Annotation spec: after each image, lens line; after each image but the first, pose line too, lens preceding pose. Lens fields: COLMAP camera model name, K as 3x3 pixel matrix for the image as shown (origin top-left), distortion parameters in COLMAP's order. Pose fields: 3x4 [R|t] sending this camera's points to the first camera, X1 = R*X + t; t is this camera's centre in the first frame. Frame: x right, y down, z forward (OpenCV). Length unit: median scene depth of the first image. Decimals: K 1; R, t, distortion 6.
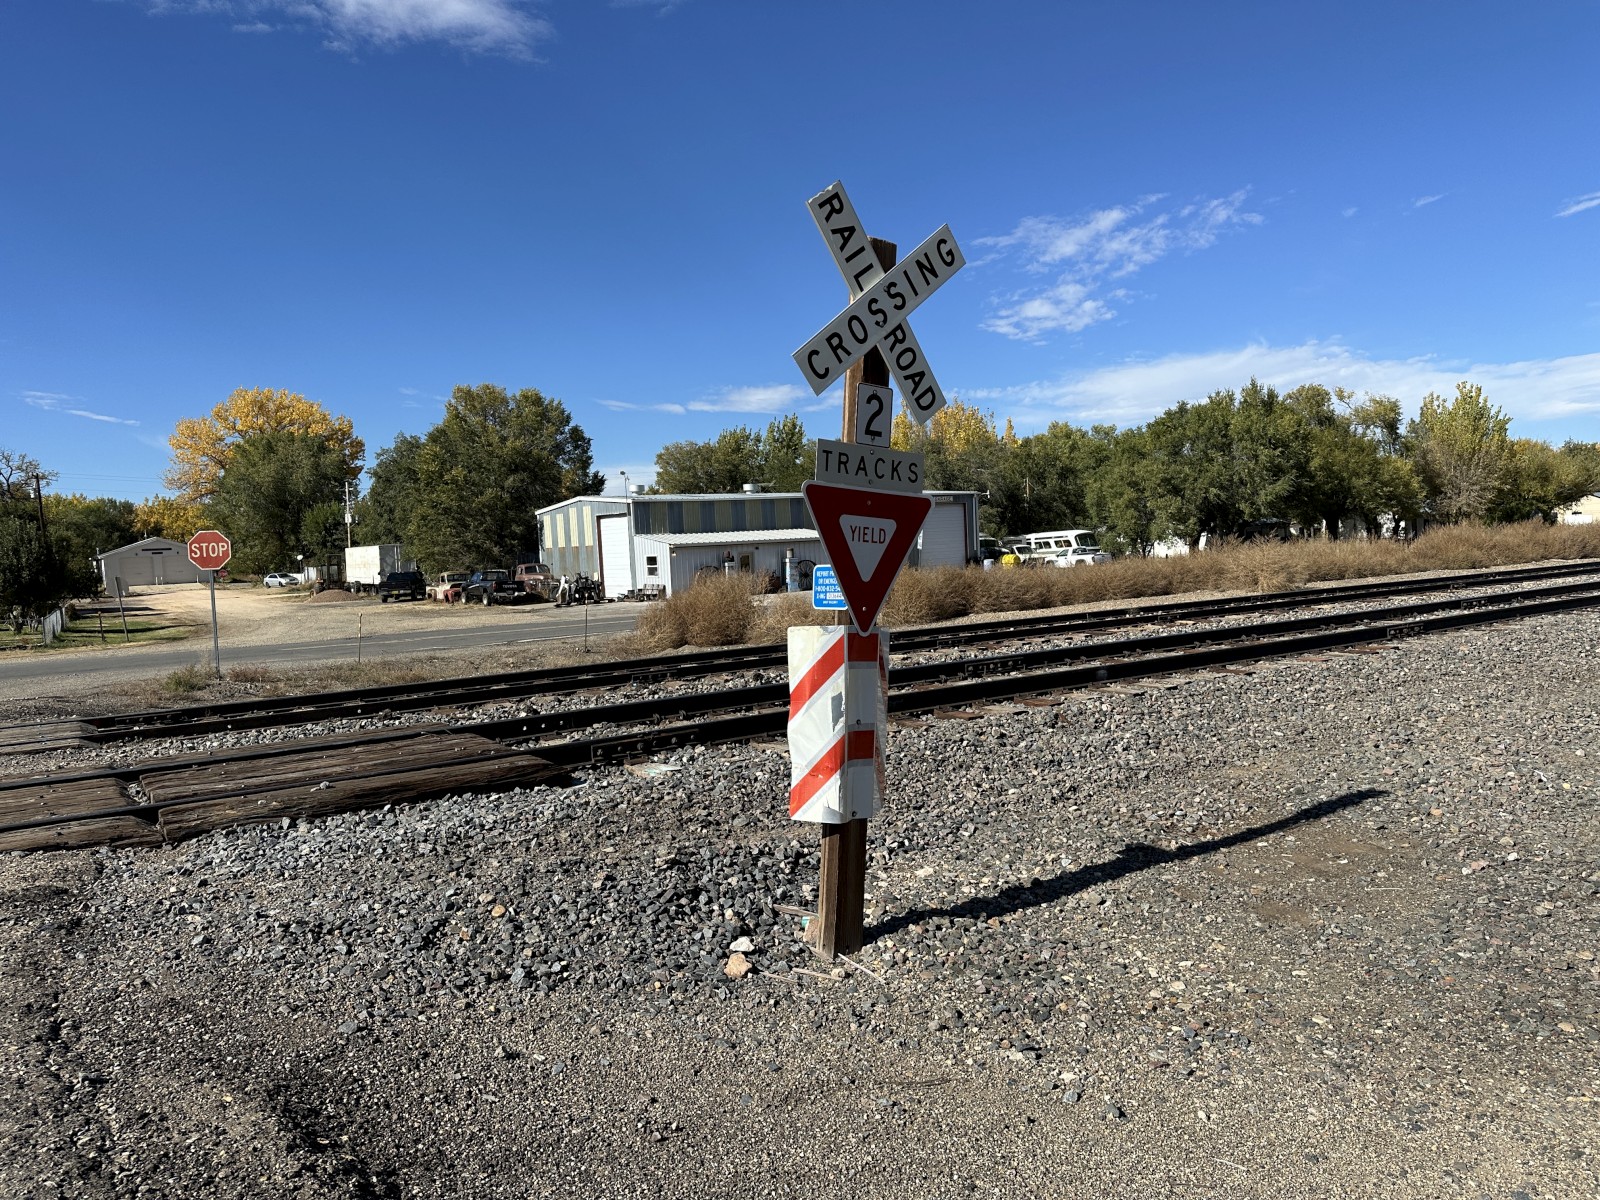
lens RADIAL K [[1148.2, 0, 827.4], [0, 1148.2, 606.7], [0, 0, 1]] dist [0.135370, -0.221392]
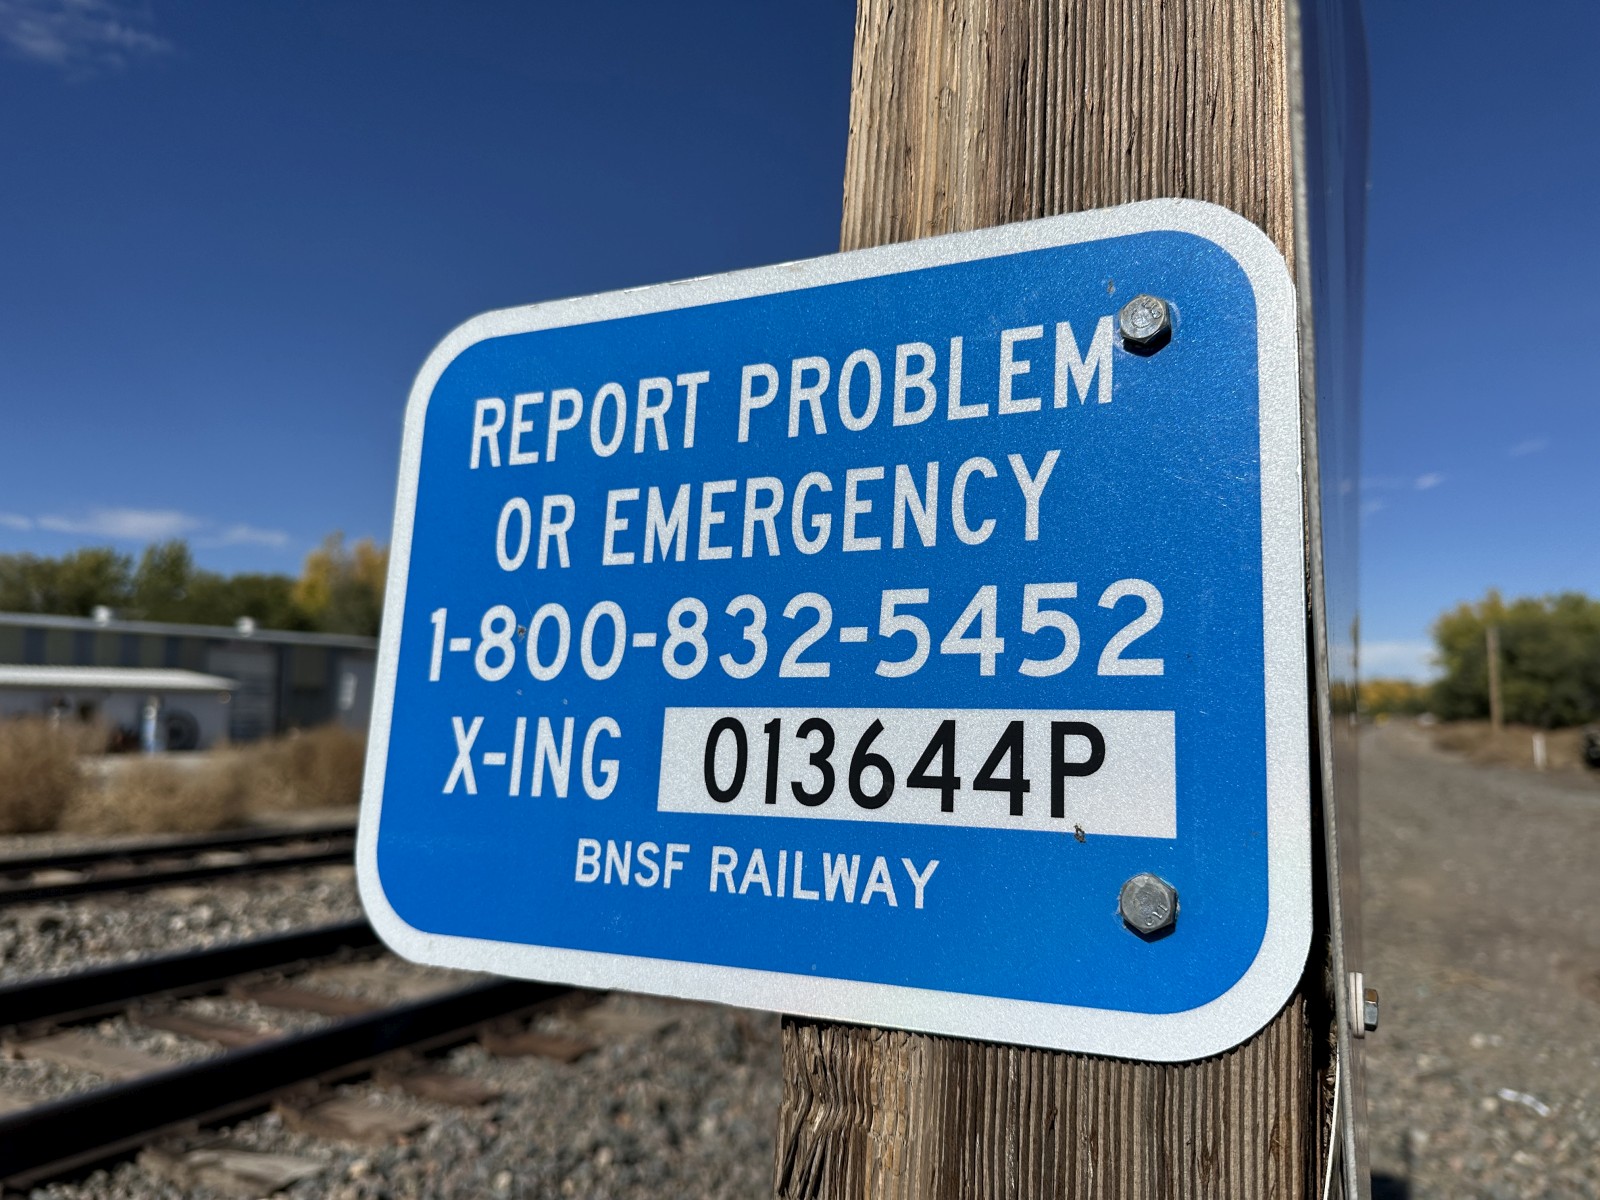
lens RADIAL K [[1148.2, 0, 827.4], [0, 1148.2, 606.7], [0, 0, 1]] dist [0.135370, -0.221392]
pose [[0.882625, 0.102198, 0.458835, -0.003273], [-0.031433, 0.986728, -0.159312, -0.001237], [-0.469026, 0.126190, 0.874123, 0.145852]]
